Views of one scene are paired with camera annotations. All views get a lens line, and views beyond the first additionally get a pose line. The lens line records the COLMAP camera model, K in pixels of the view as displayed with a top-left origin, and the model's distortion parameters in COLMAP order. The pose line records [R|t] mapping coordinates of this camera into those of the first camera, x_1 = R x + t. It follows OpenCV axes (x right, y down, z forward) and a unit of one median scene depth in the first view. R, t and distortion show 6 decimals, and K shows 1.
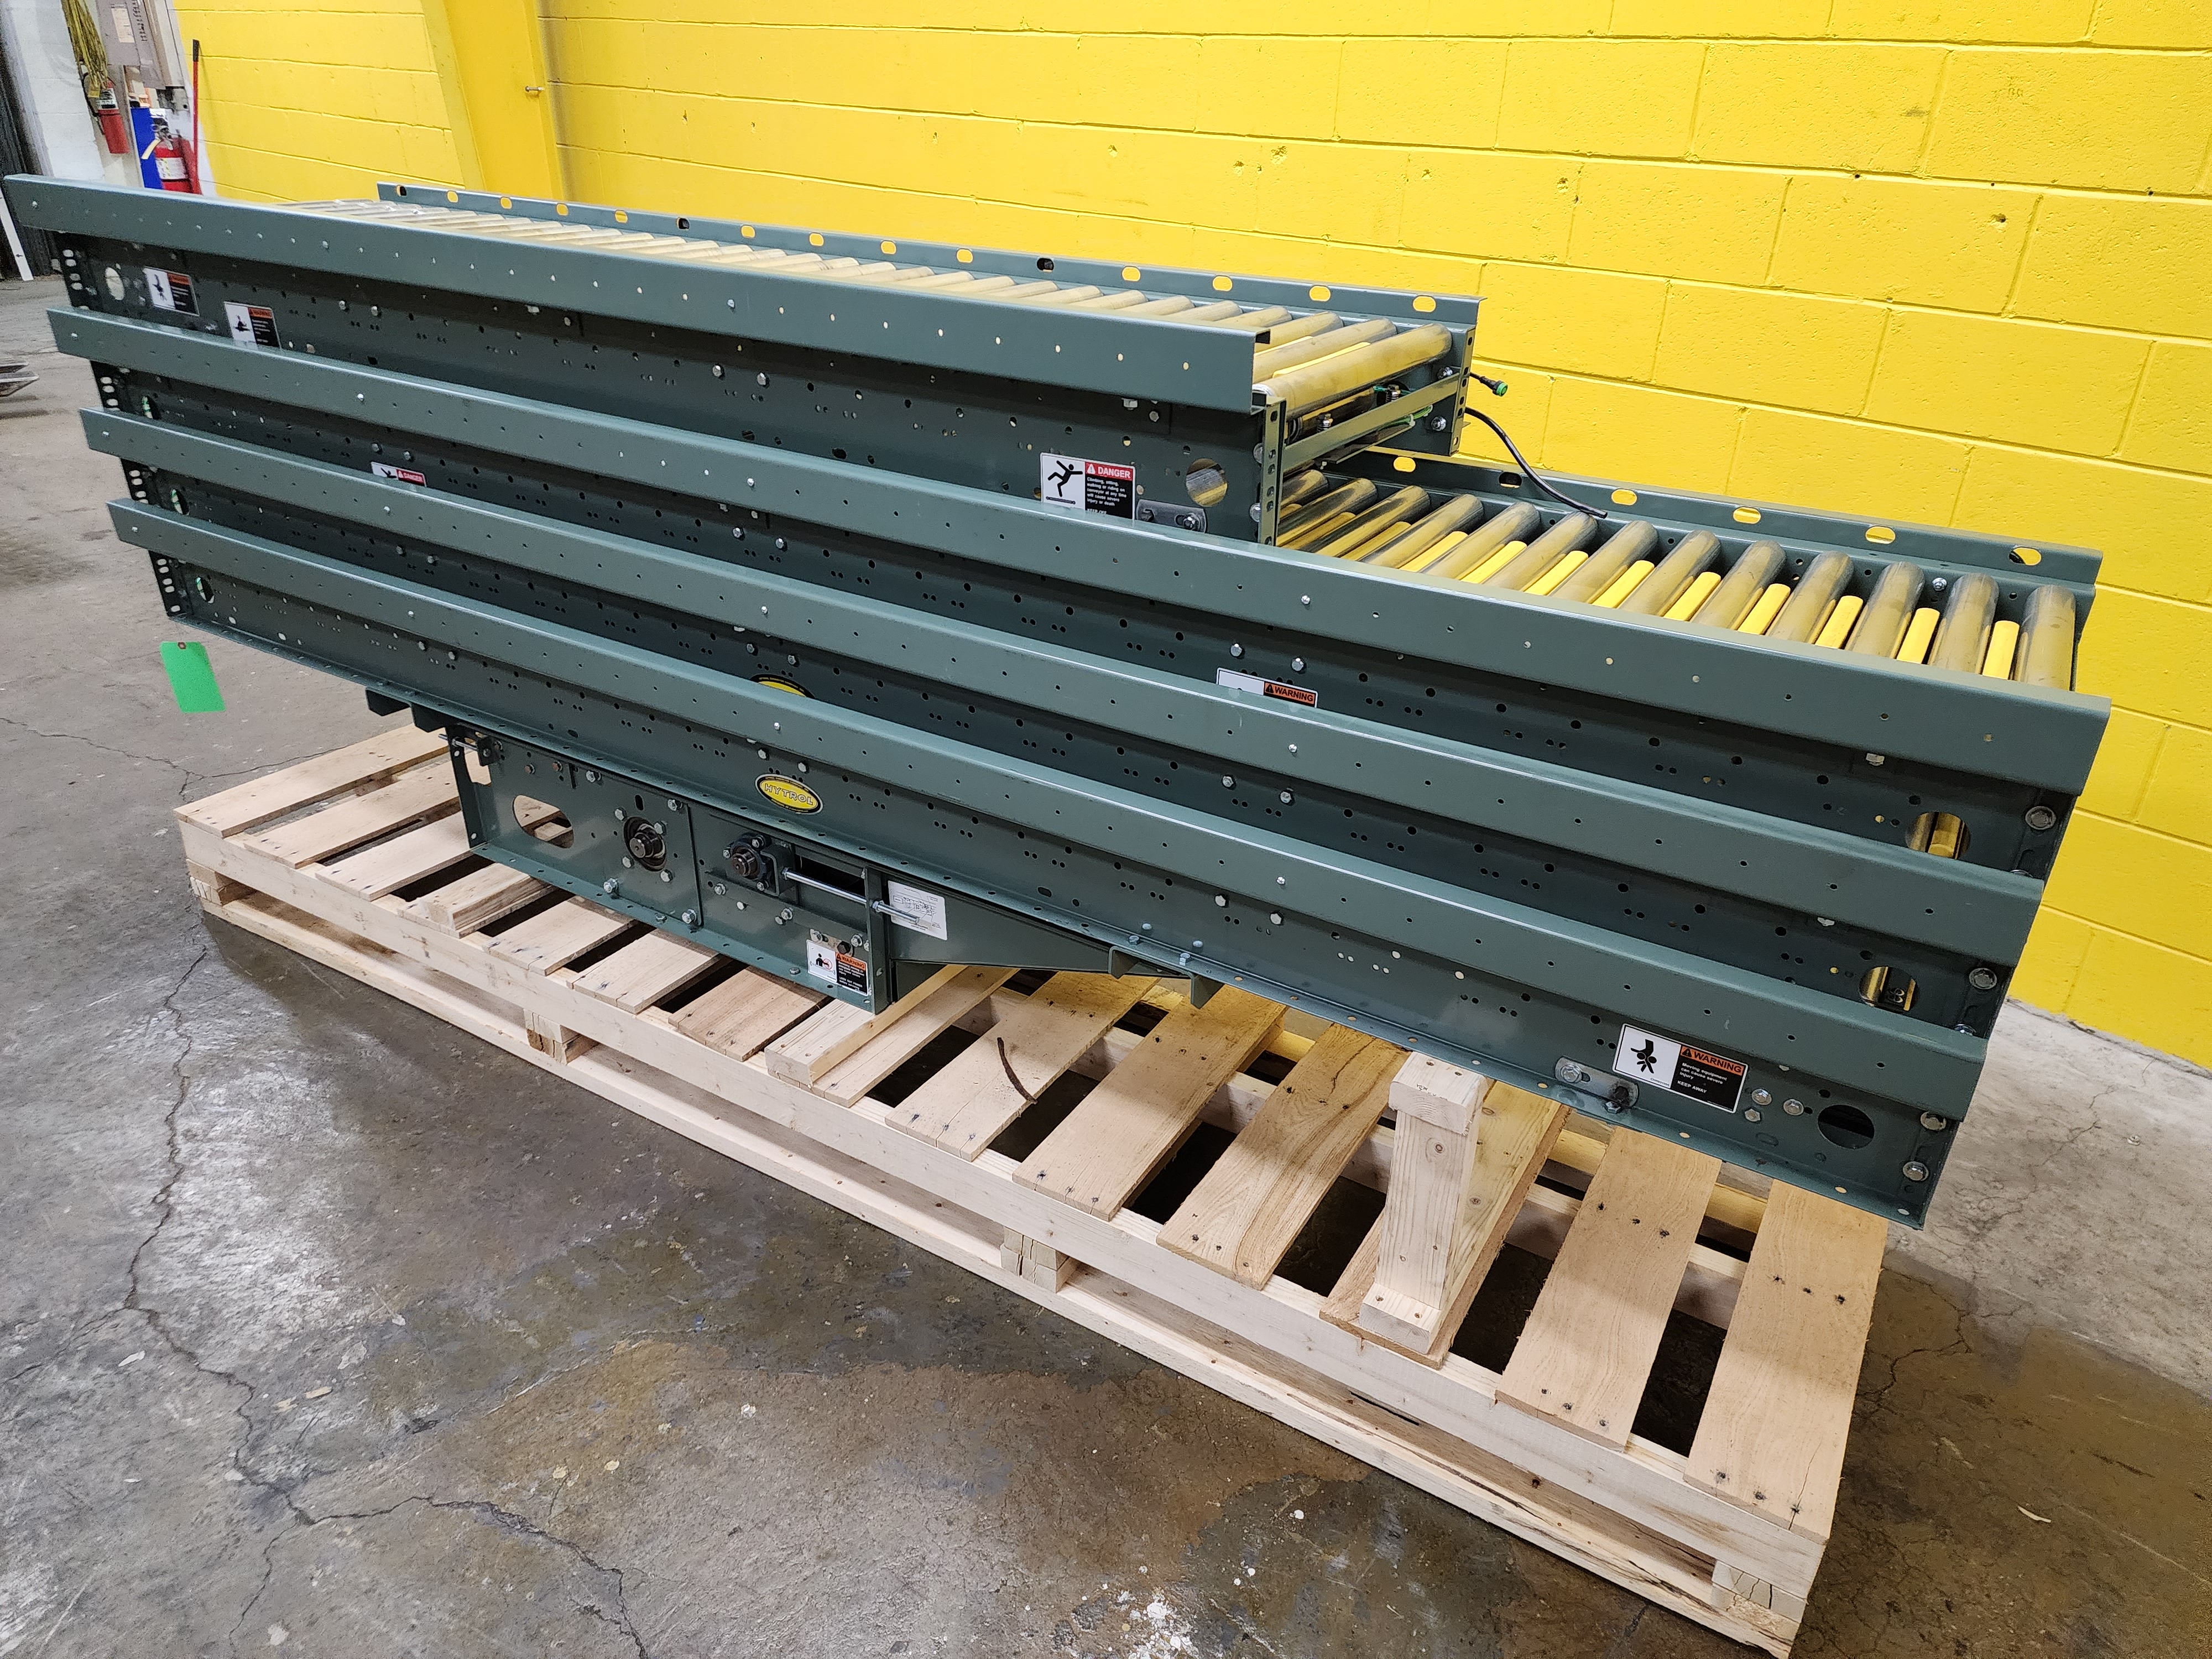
lens RADIAL K [[1462.1, 0, 1129.7], [0, 1462.1, 826.7], [0, 0, 1]] dist [0.074627, -0.056256]
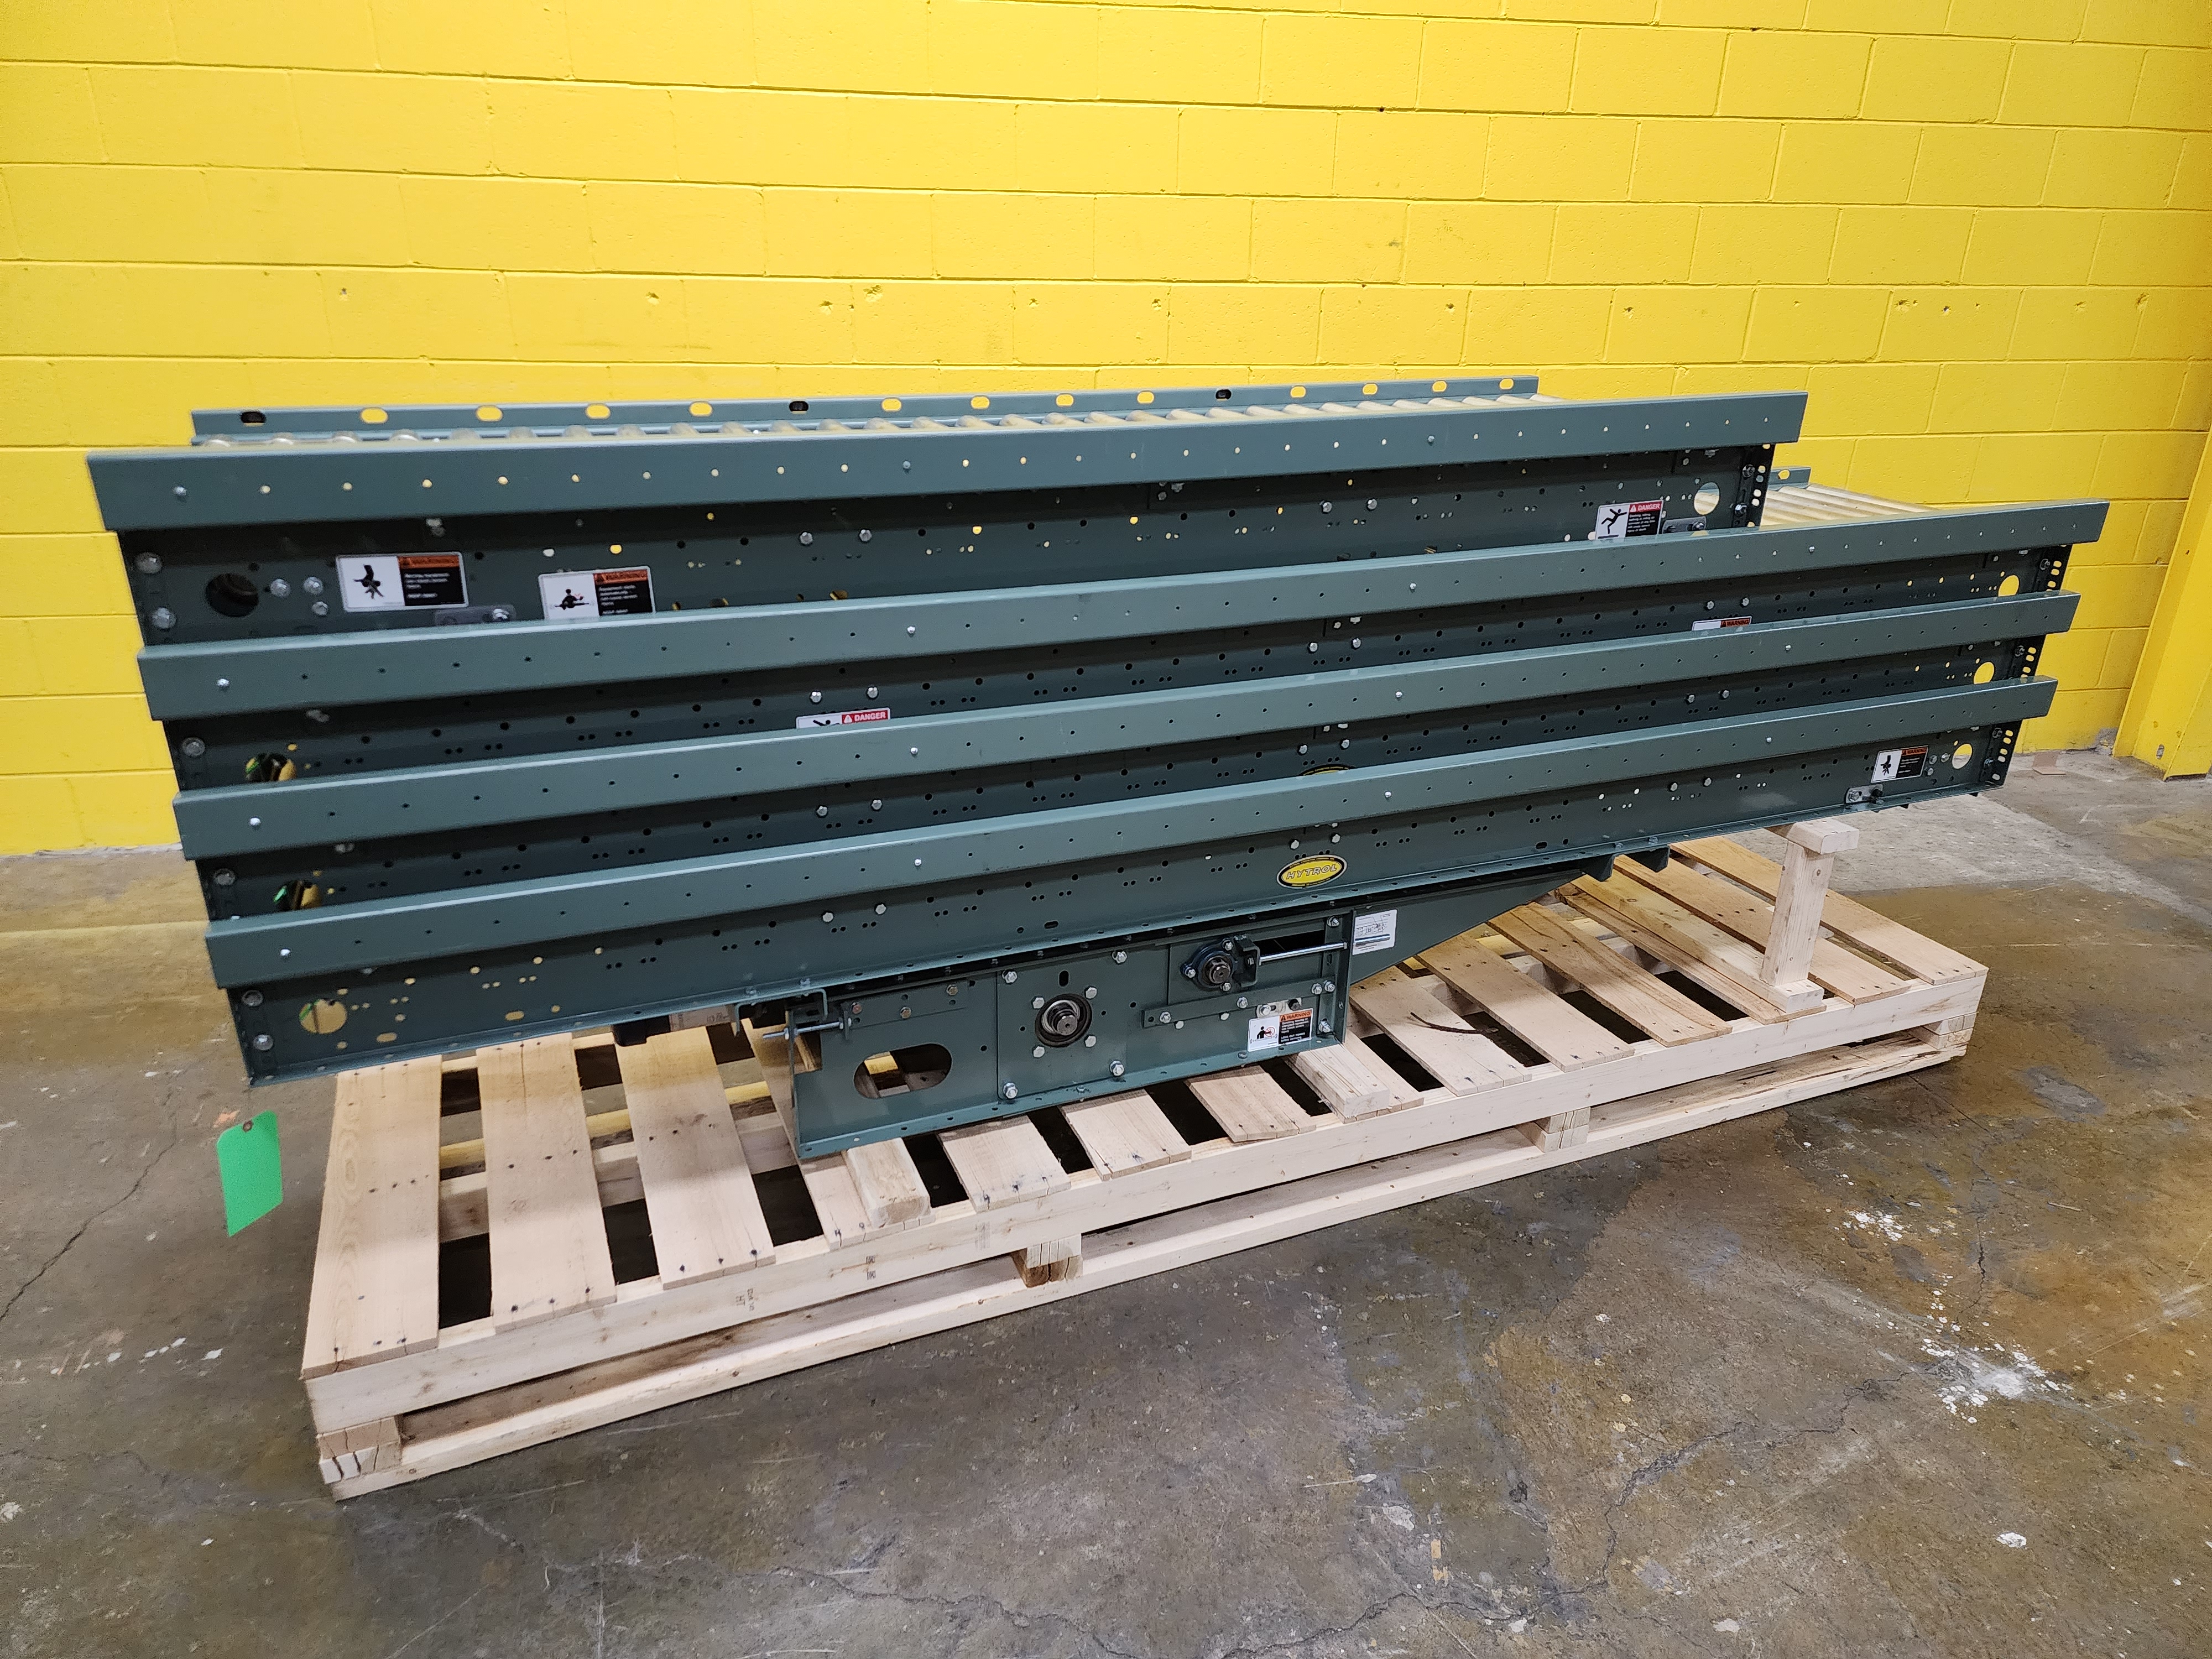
lens RADIAL K [[1462.1, 0, 1129.7], [0, 1462.1, 826.7], [0, 0, 1]] dist [0.074627, -0.056256]
pose [[0.595505, -0.327440, 0.733592, -1.034359], [0.368326, 0.922815, 0.112906, -0.212096], [-0.713939, 0.202965, 0.670146, 0.319307]]
